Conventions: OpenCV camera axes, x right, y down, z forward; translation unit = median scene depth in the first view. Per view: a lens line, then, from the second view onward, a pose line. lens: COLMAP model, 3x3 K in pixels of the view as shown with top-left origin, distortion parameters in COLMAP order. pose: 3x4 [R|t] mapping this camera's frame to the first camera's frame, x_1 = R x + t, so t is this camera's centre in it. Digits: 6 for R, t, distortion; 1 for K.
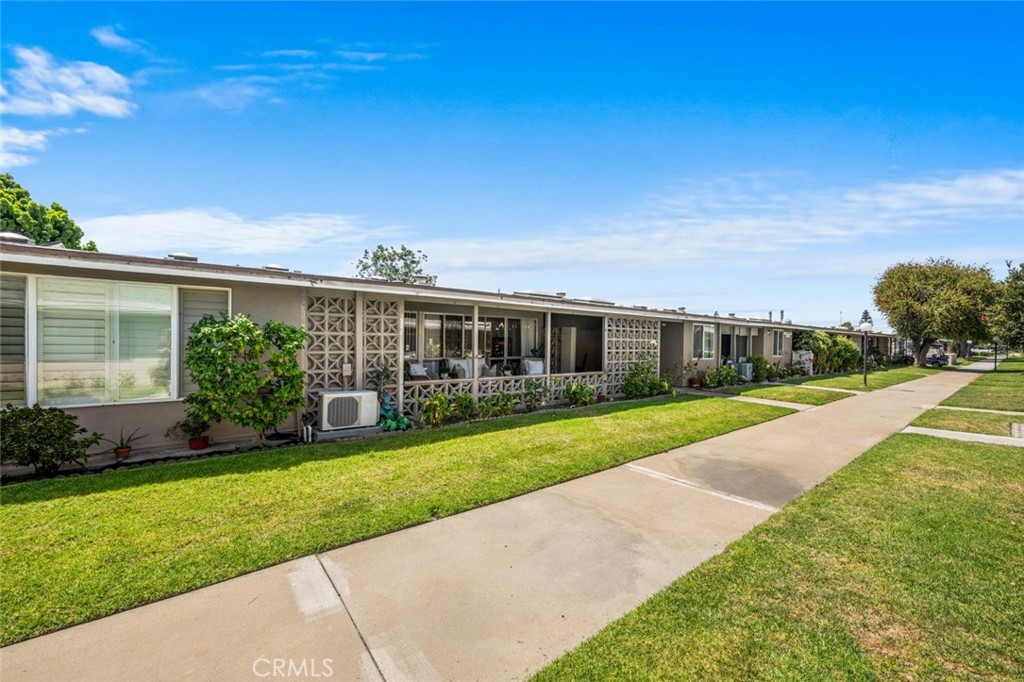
lens RADIAL K [[416.8, 0, 512.1], [0, 416.8, 344.9], [0, 0, 1]] dist [0.008000, 0.000078]
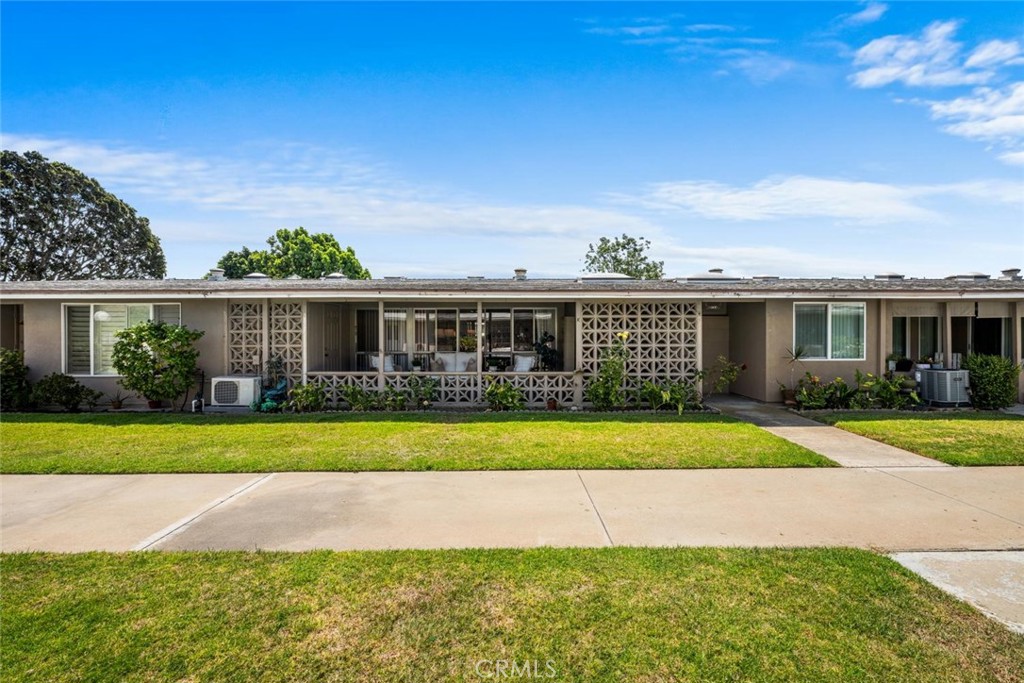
lens RADIAL K [[421.1, 0, 511.8], [0, 421.1, 335.0], [0, 0, 1]] dist [-0.000168, 0.000046]
pose [[0.778151, -0.008944, -0.628013, 0.620236], [0.006787, 0.999960, -0.005832, -0.002236], [0.628040, 0.000275, 0.778181, 0.304399]]
